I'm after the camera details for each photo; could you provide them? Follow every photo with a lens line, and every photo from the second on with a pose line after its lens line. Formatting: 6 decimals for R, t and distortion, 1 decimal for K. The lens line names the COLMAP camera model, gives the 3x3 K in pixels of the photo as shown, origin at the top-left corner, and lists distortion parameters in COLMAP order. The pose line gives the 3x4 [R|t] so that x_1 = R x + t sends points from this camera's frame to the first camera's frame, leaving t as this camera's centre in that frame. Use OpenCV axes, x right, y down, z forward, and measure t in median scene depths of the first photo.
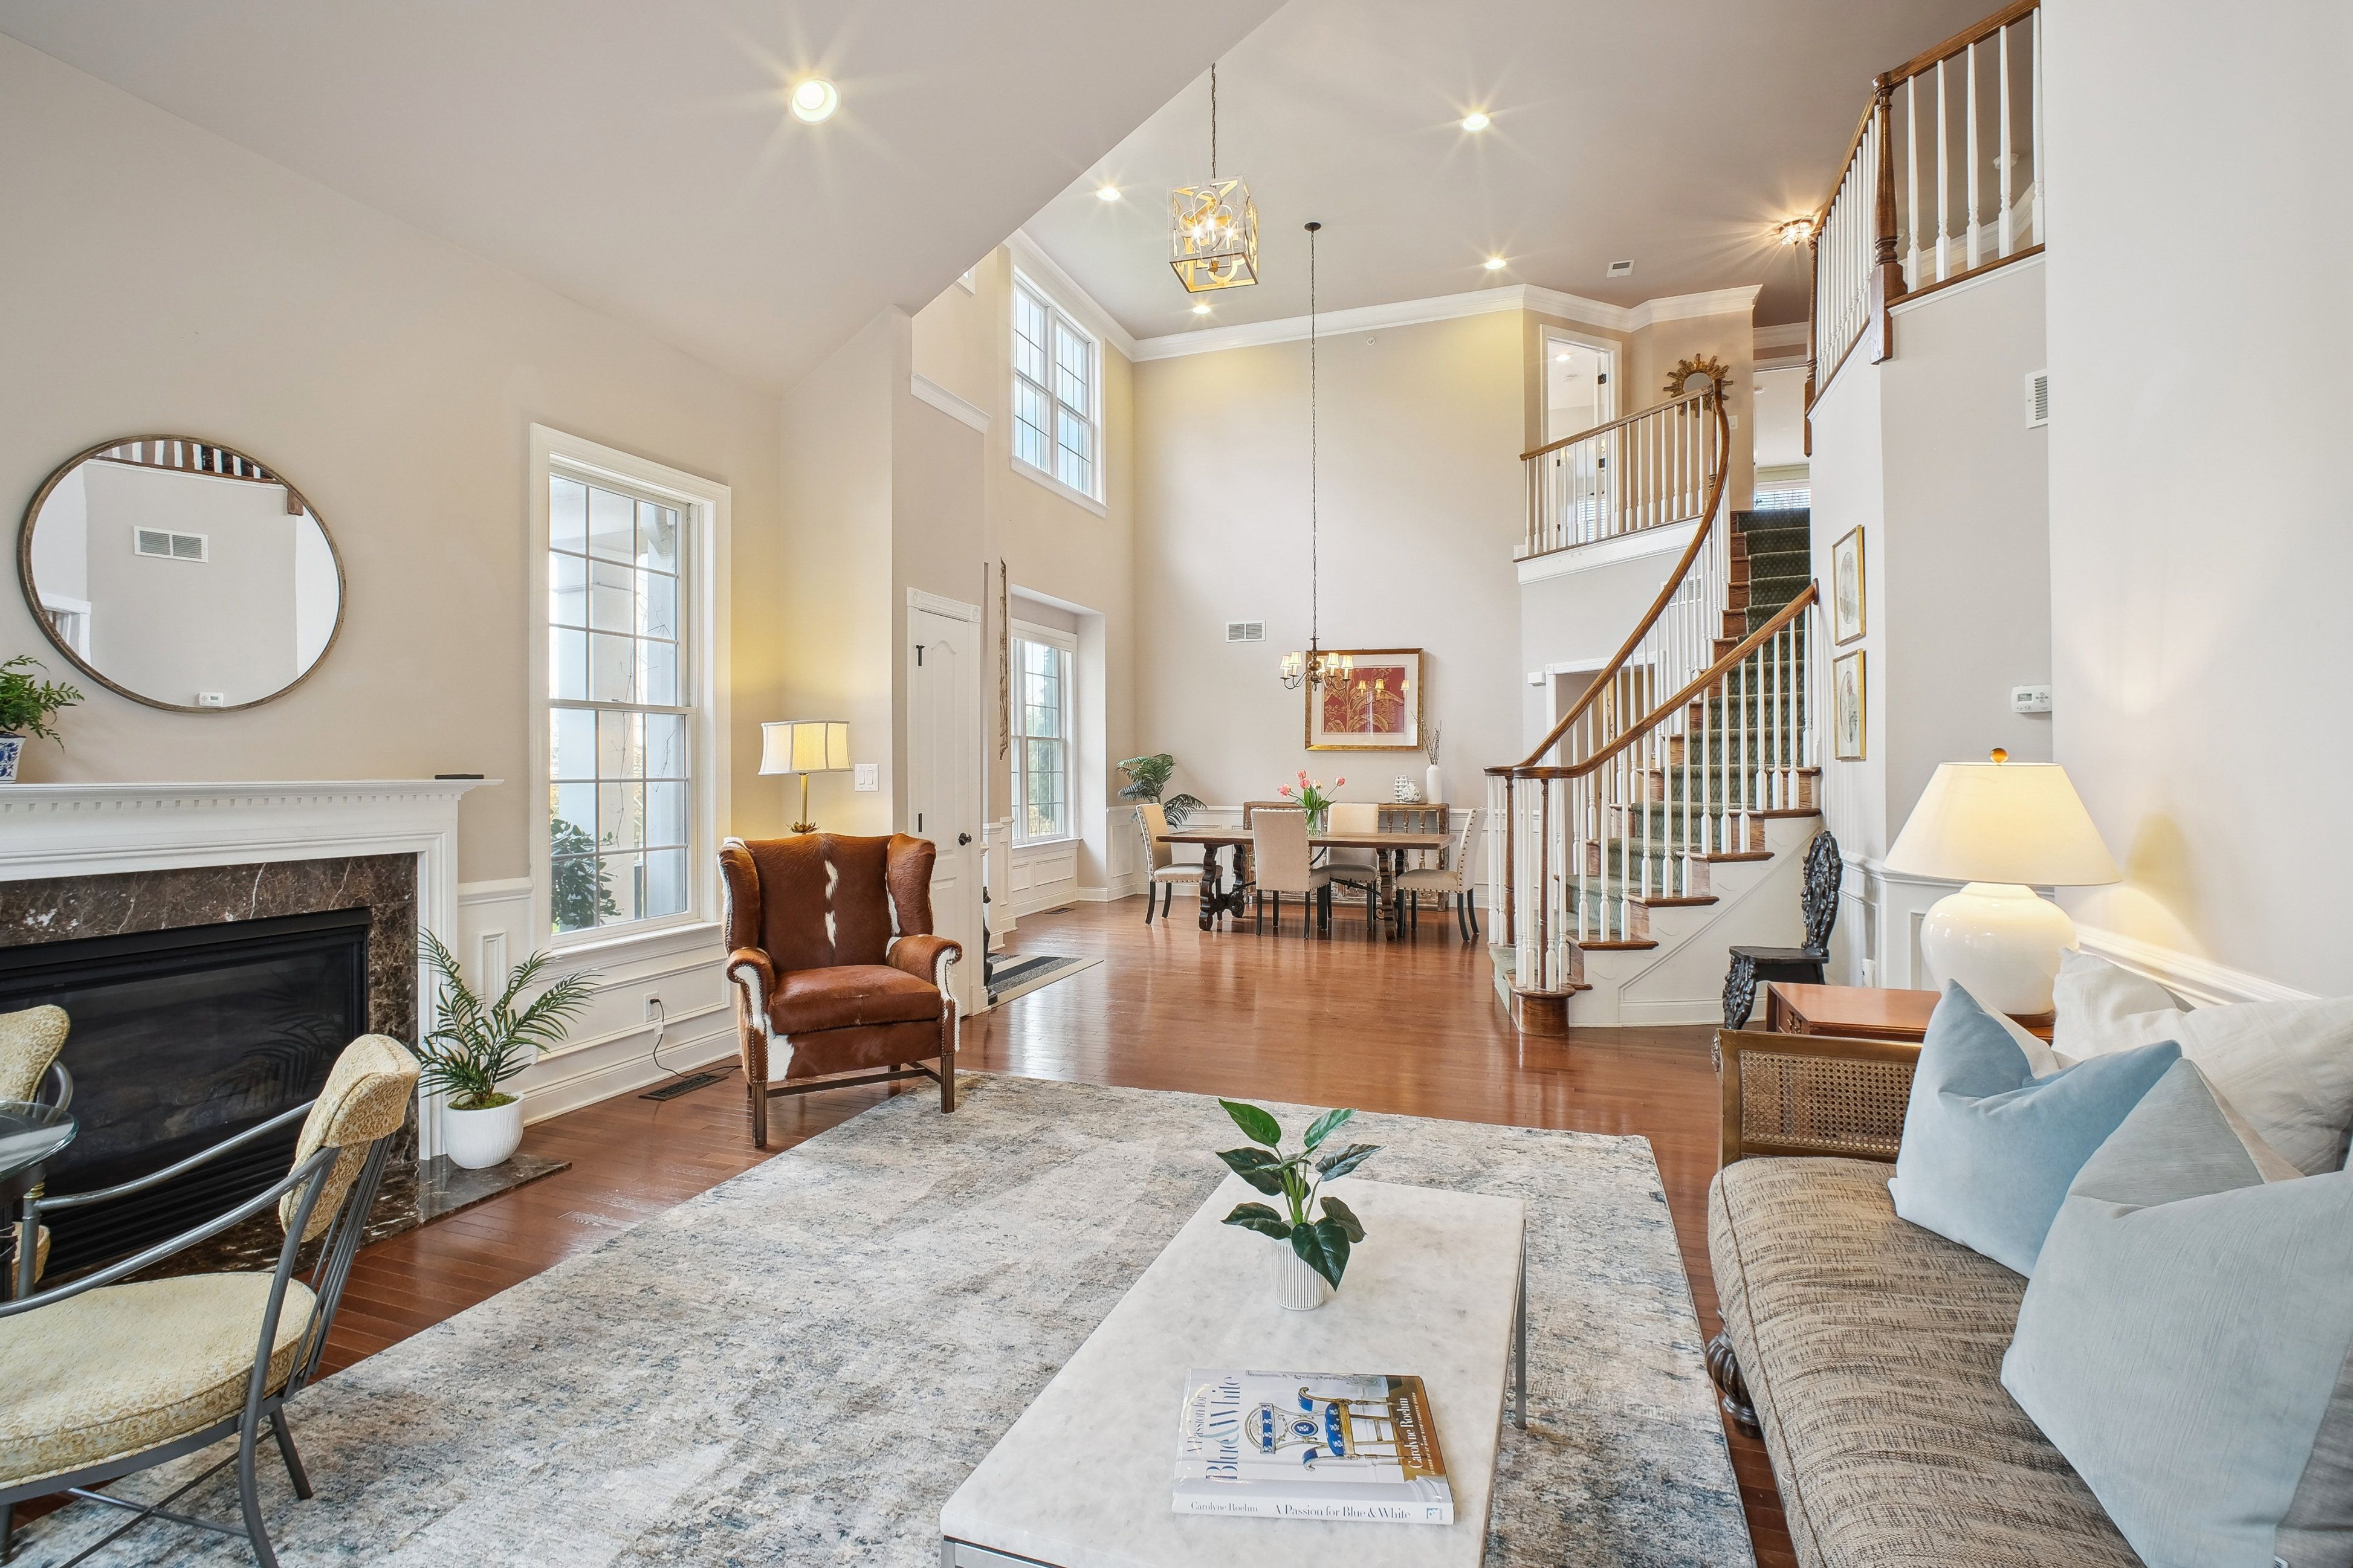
lens RADIAL K [[1074.7, 0, 1183.9], [0, 1074.7, 778.2], [0, 0, 1]] dist [0.001159, -0.008453]
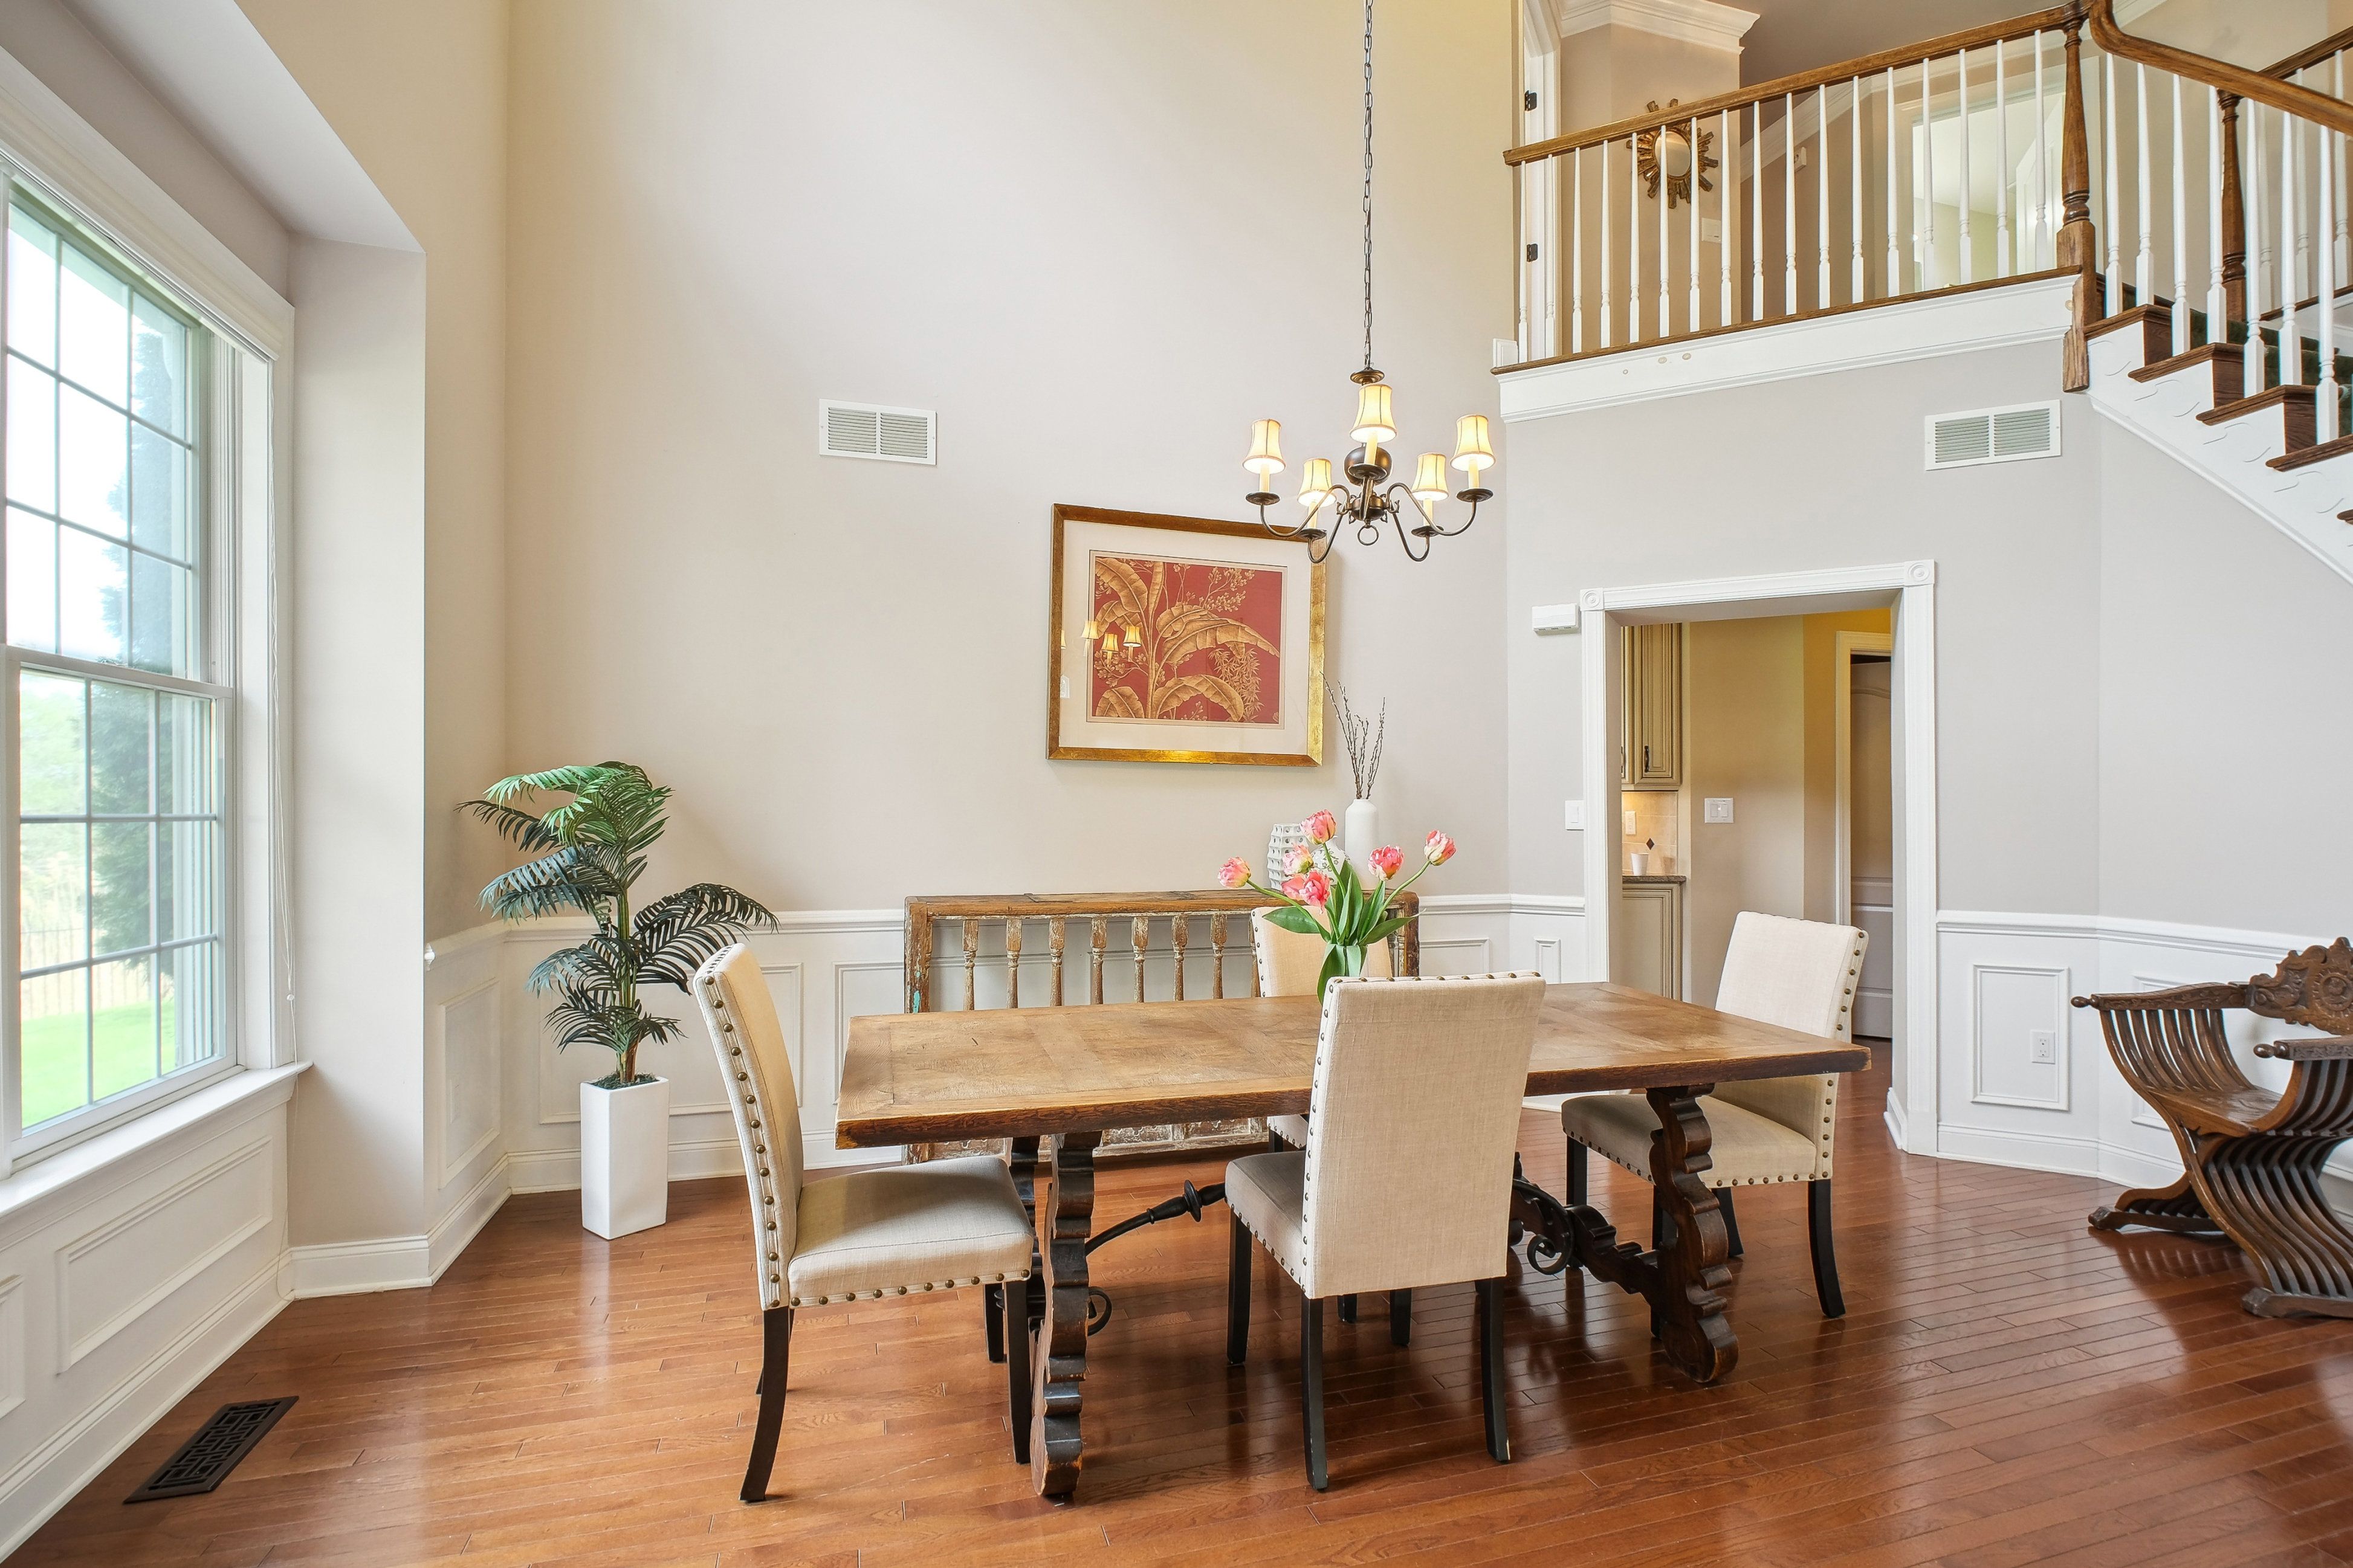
lens RADIAL K [[1098.8, 0, 1204.7], [0, 1098.8, 798.2], [0, 0, 1]] dist [0.004051, -0.010098]
pose [[0.792792, 0.005268, 0.609470, -0.320060], [0.003118, 0.999915, -0.012698, -0.026405], [-0.609484, 0.011967, 0.792708, 2.434569]]
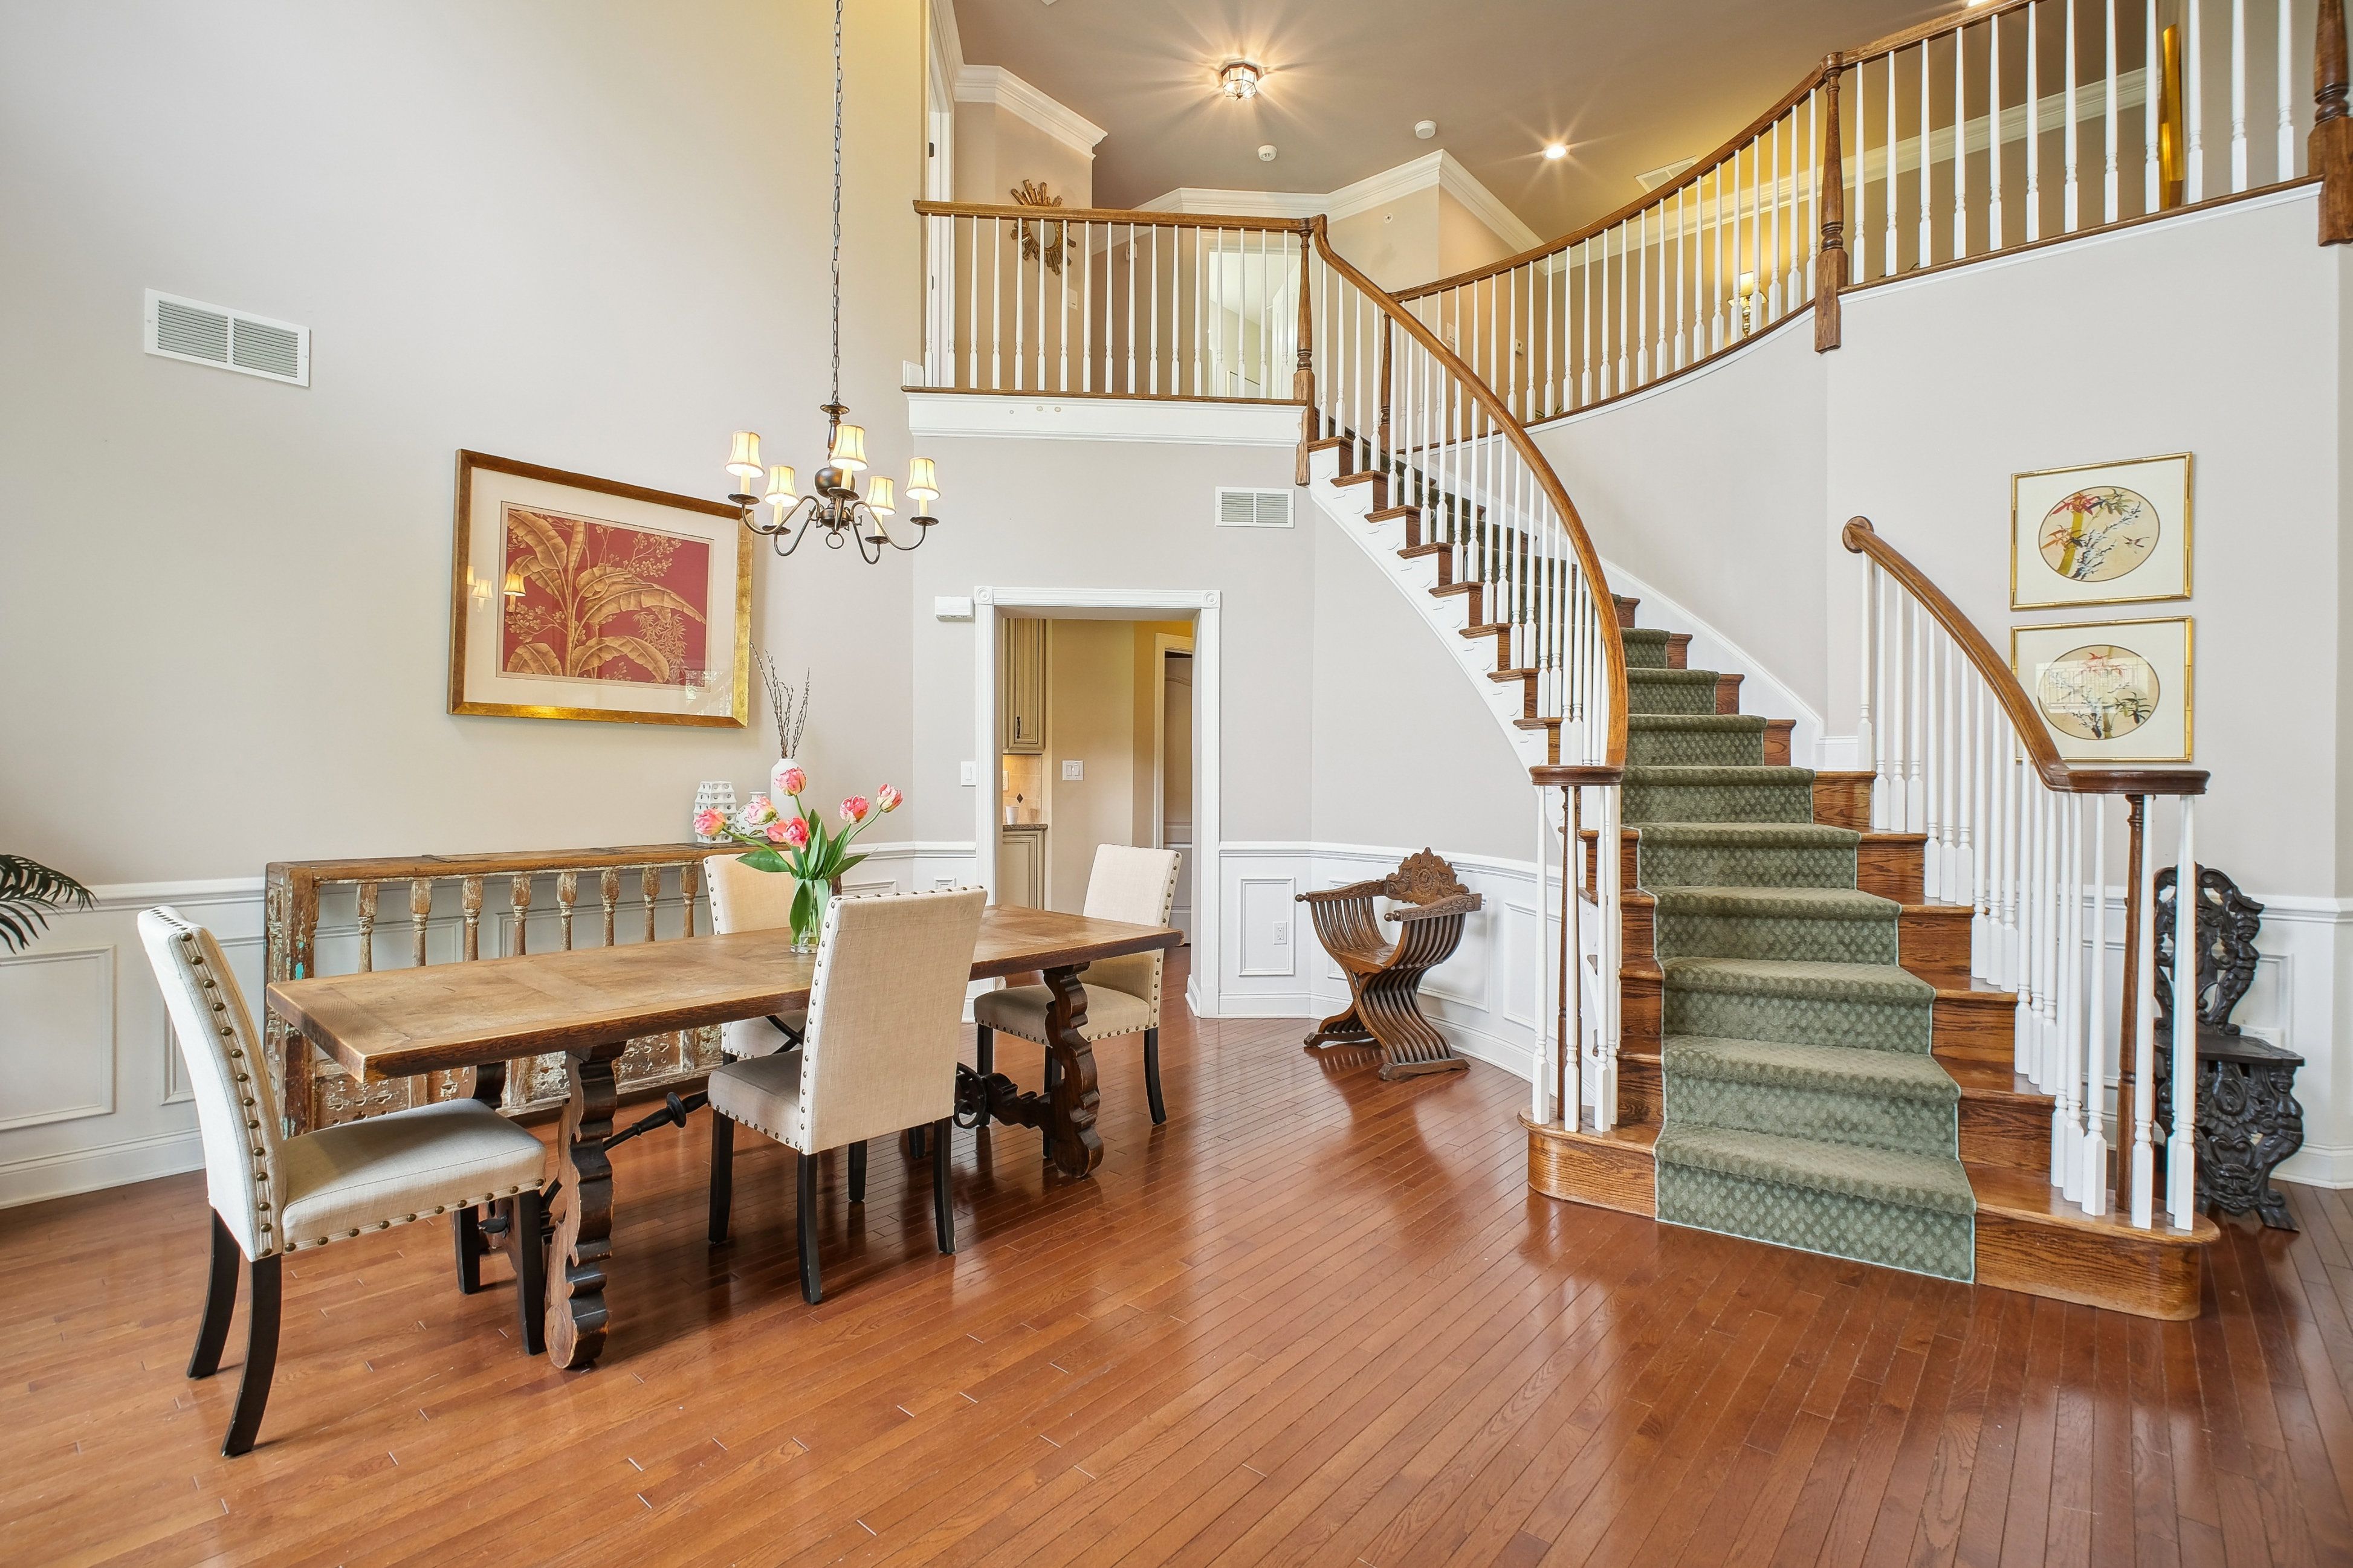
lens RADIAL K [[1074.7, 0, 1183.9], [0, 1074.7, 778.2], [0, 0, 1]] dist [0.001159, -0.008453]
pose [[0.349232, -0.005876, 0.937018, -0.558411], [0.001802, 0.999983, 0.005599, -0.021919], [-0.937035, -0.000267, 0.349236, 2.363070]]
